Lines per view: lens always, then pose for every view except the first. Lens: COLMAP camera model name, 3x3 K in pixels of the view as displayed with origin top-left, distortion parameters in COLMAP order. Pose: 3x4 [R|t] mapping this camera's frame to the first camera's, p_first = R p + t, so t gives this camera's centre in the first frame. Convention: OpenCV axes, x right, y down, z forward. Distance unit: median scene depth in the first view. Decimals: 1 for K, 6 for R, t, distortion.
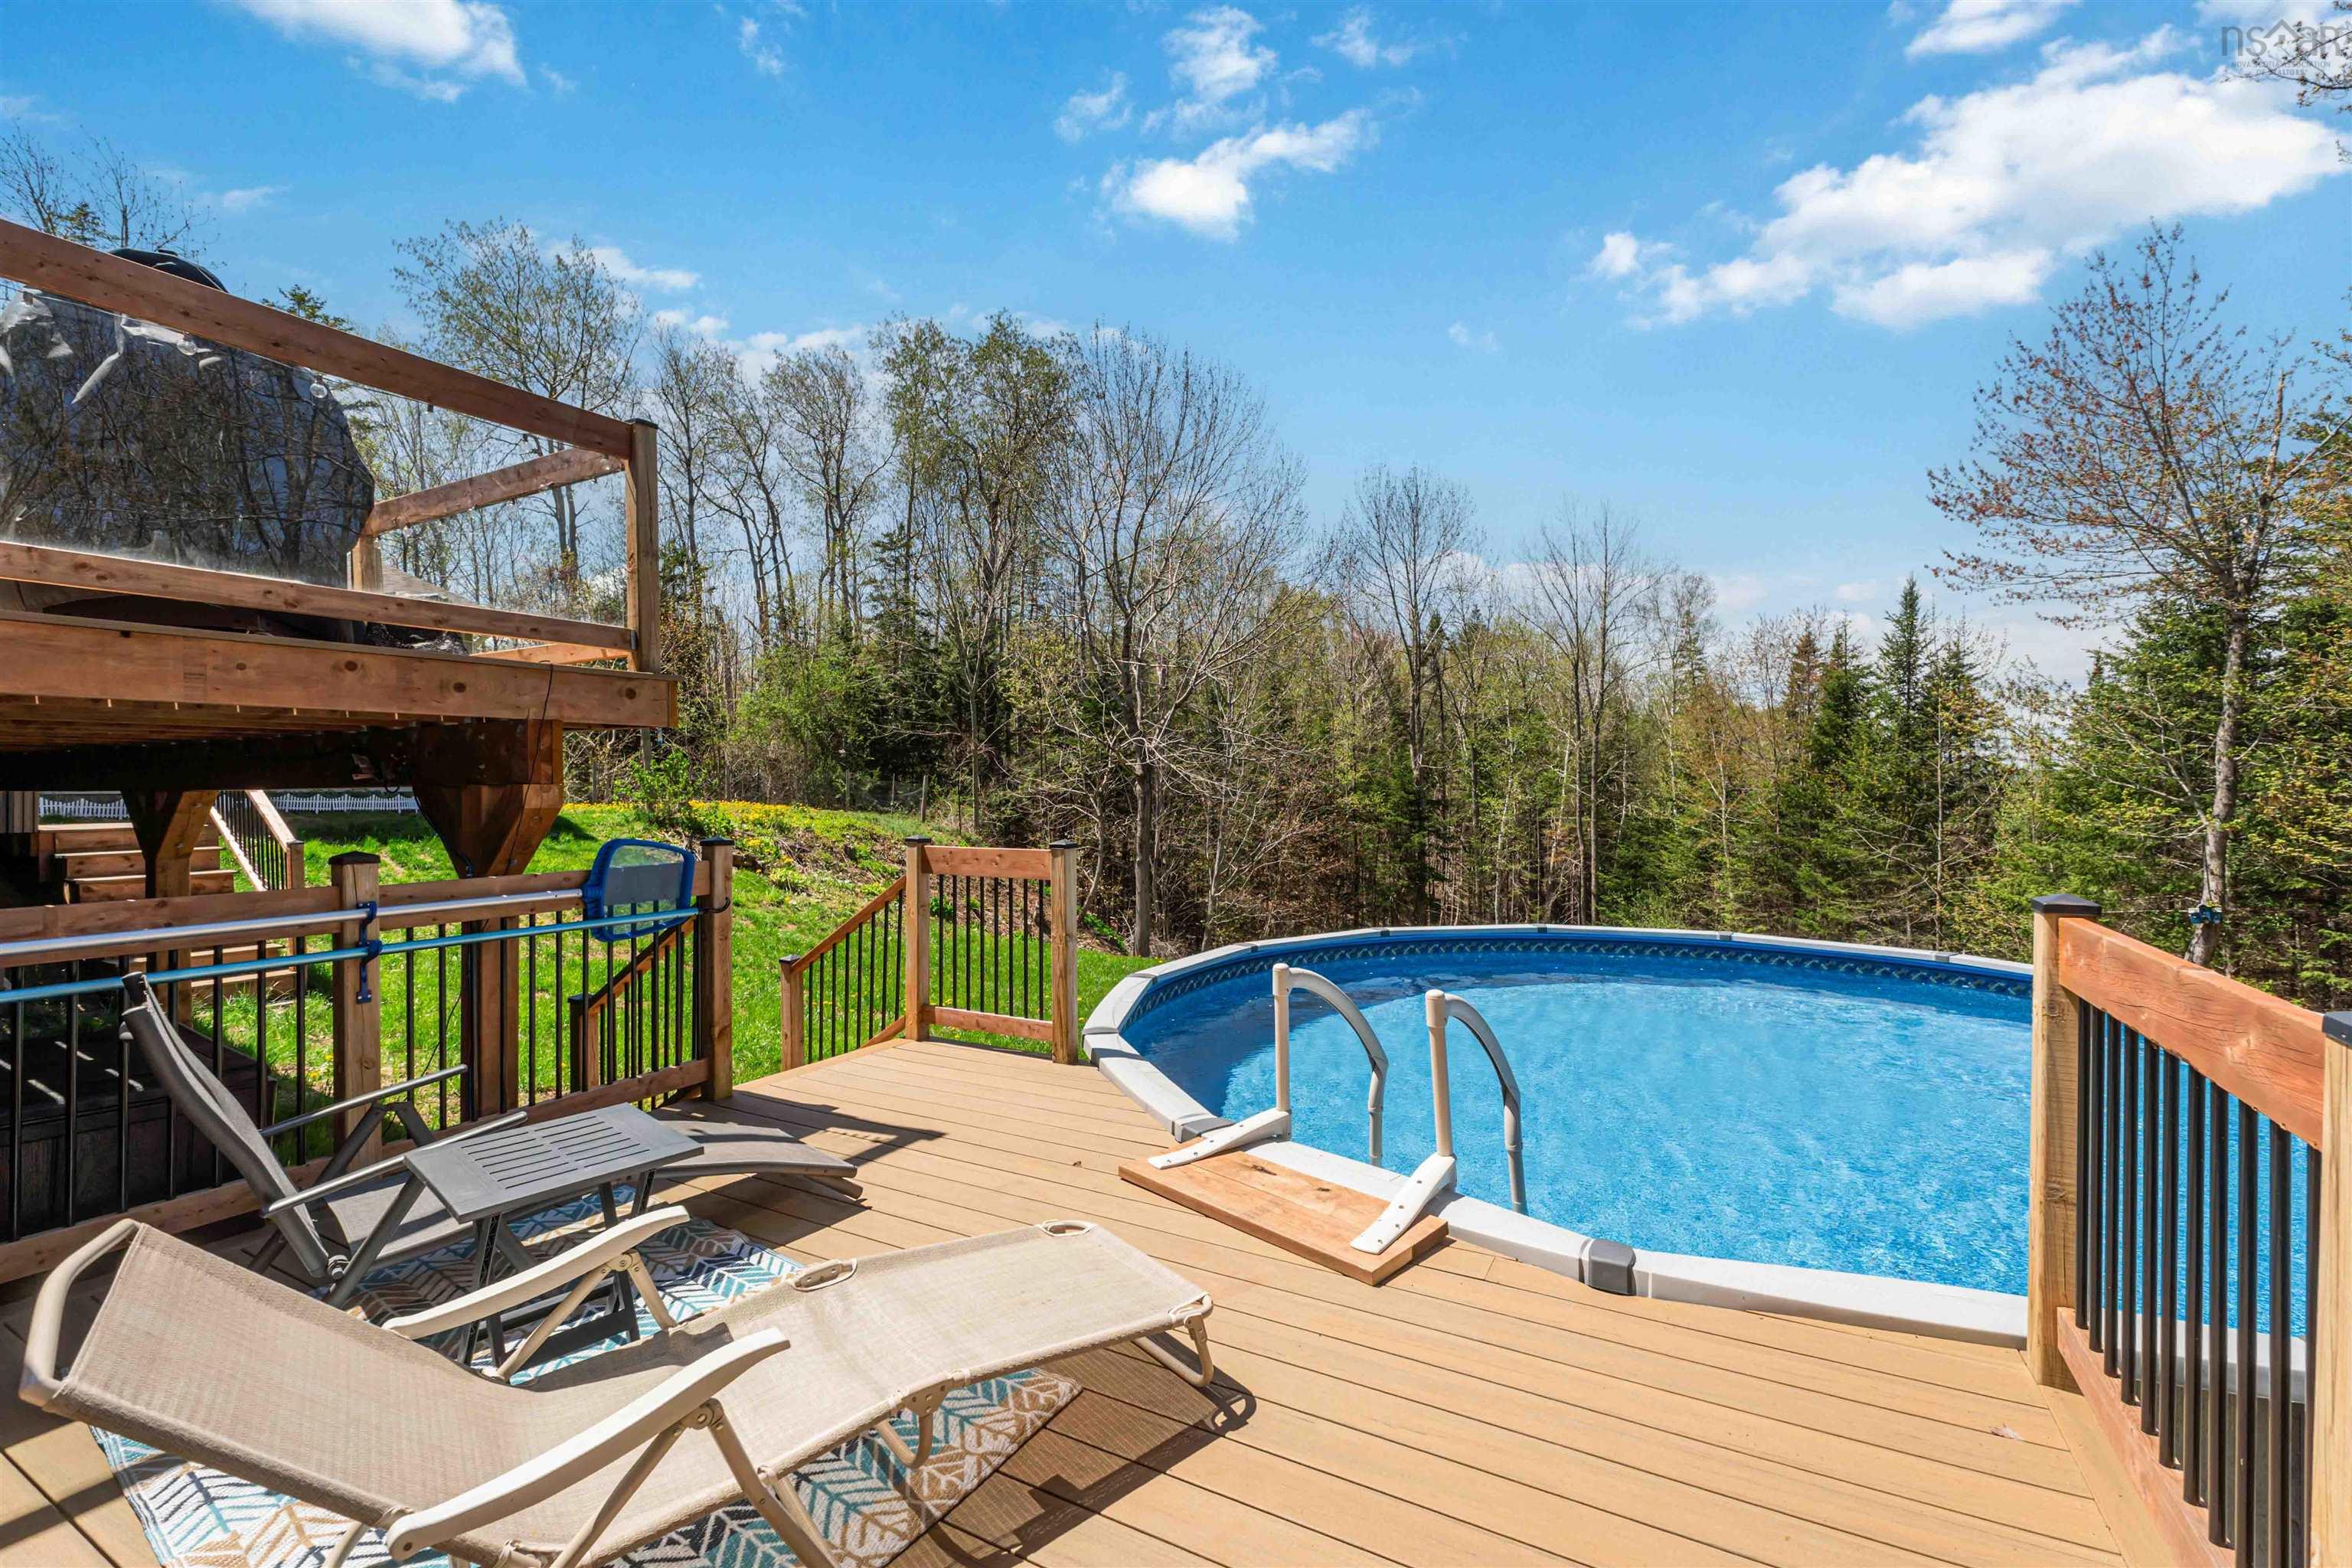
lens RADIAL K [[1029.7, 0, 1182.3], [0, 1029.7, 784.2], [0, 0, 1]] dist [-0.002617, 0.000741]
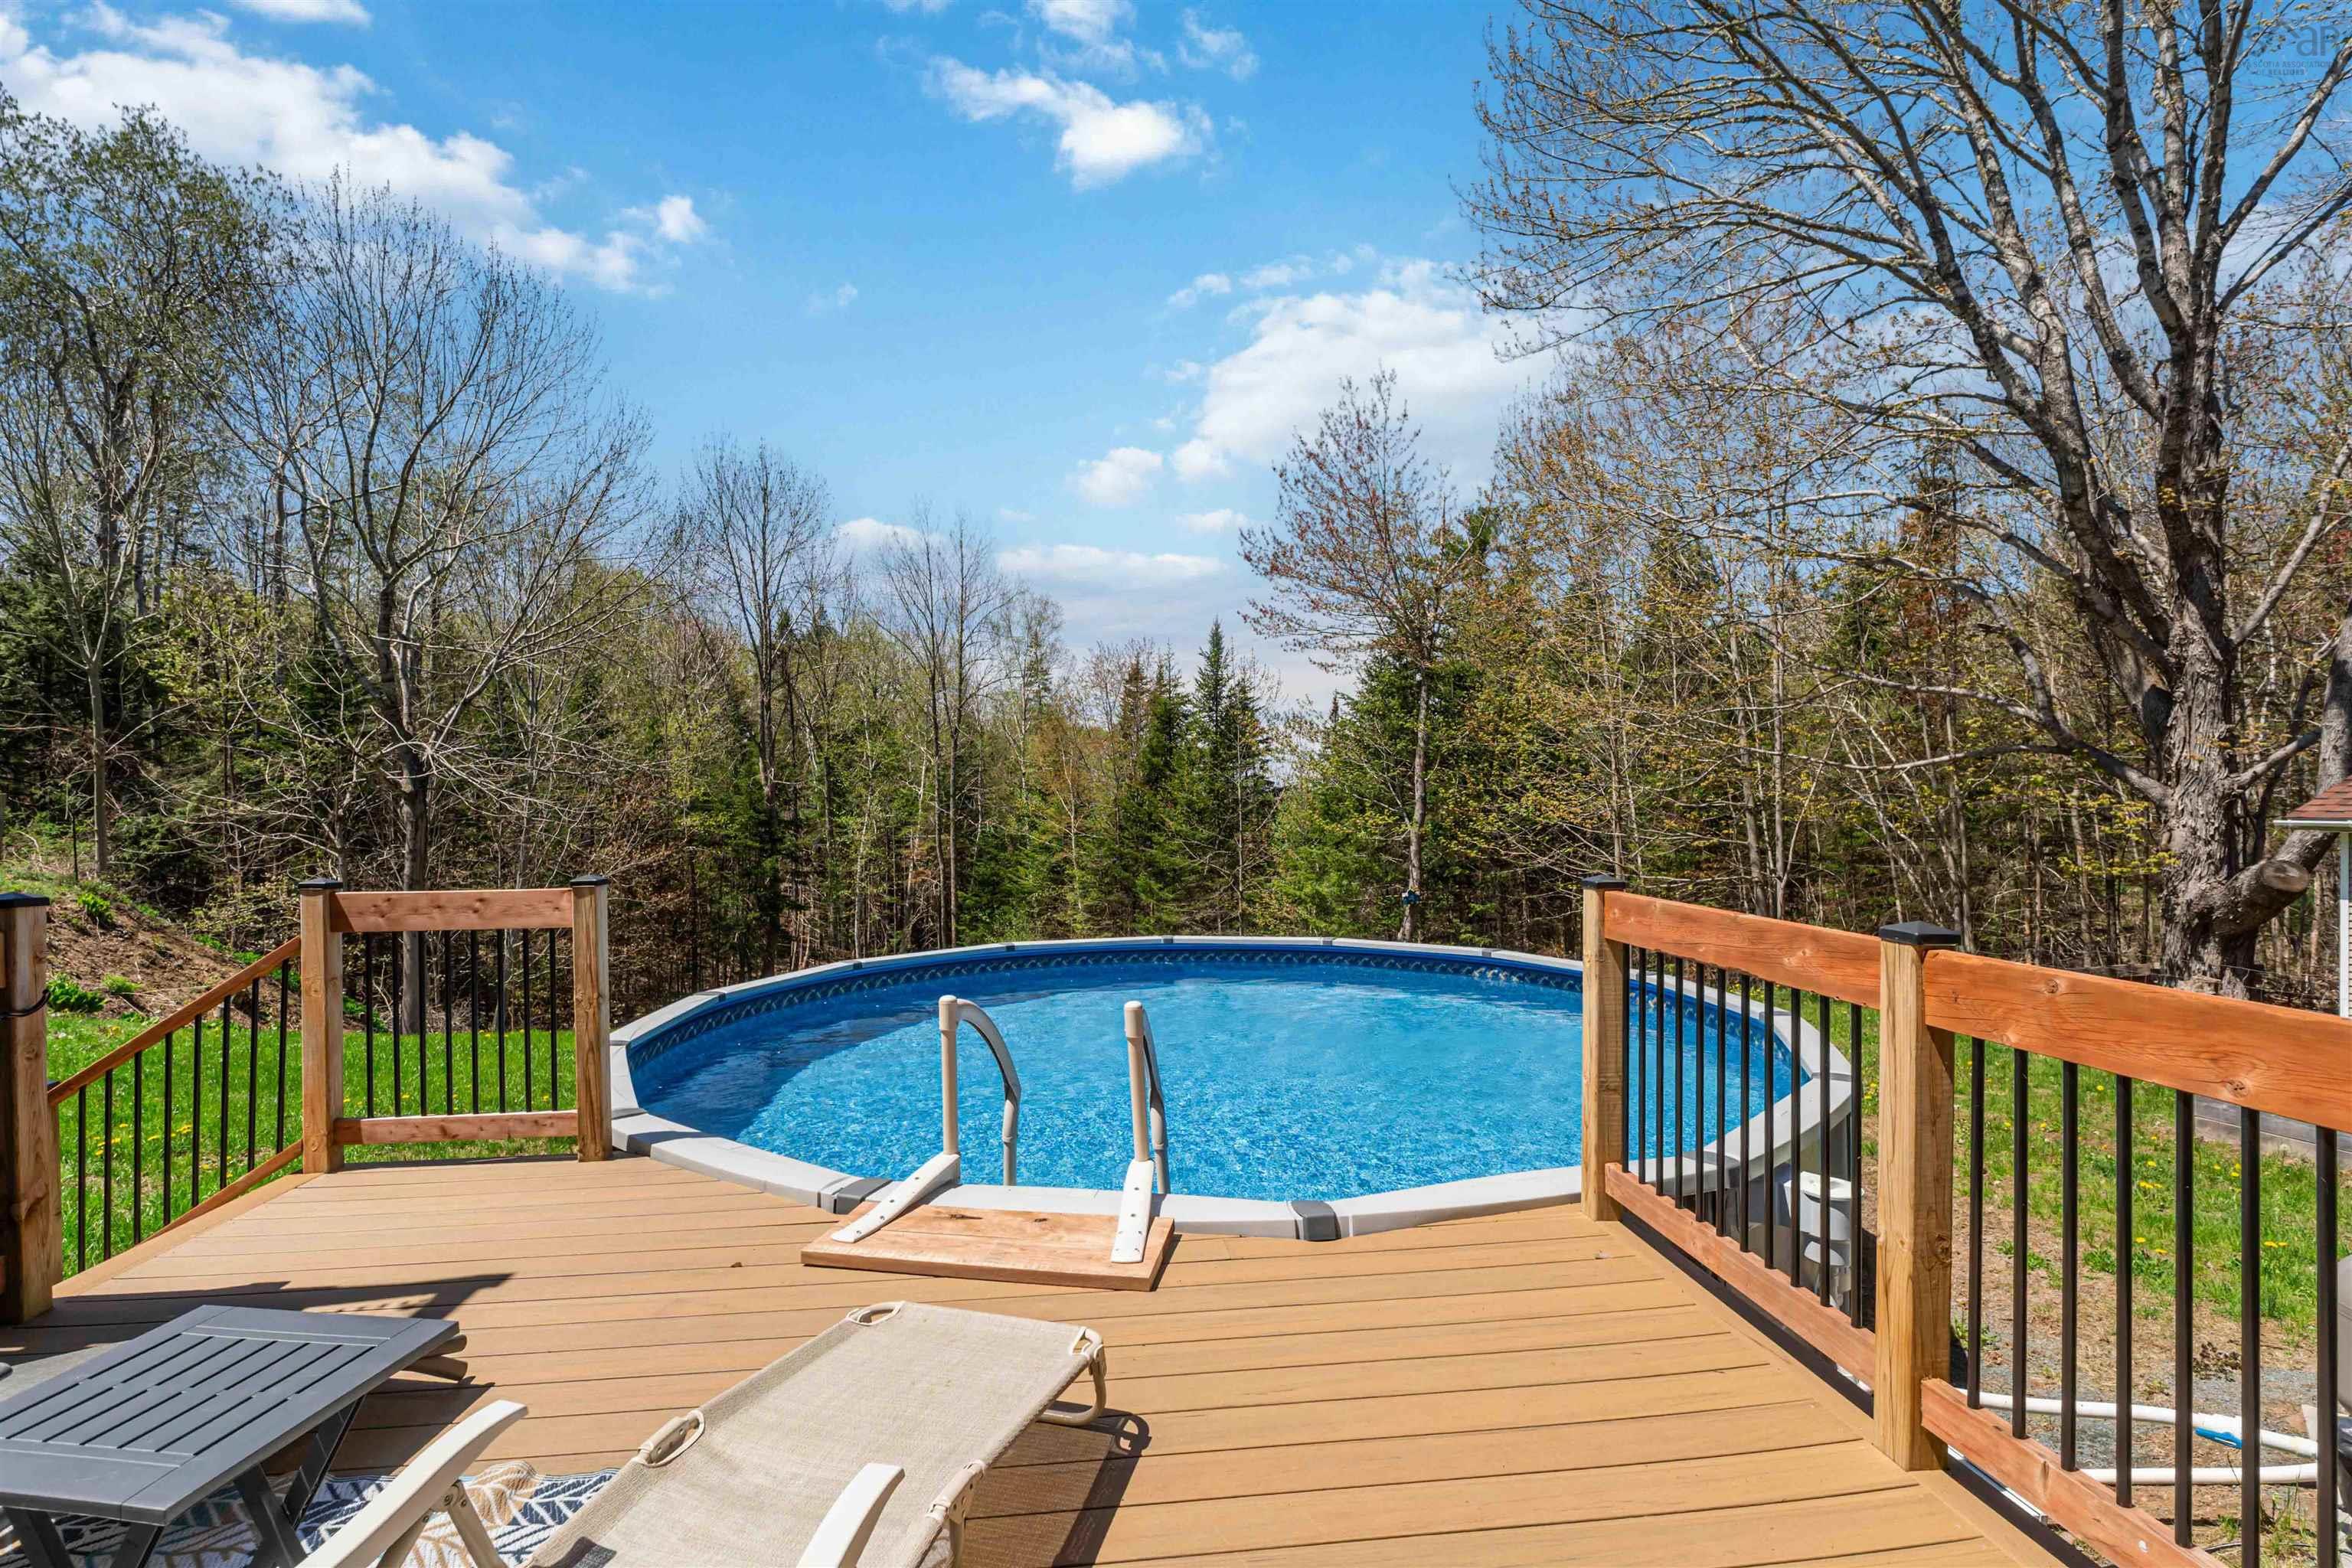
lens RADIAL K [[1133.8, 0, 1174.4], [0, 1133.8, 794.3], [0, 0, 1]] dist [-0.015868, 0.000402]
pose [[0.800547, -0.001713, 0.599267, -0.102498], [0.005810, 0.999971, -0.004903, -0.000157], [-0.599242, 0.007407, 0.800534, 0.017935]]
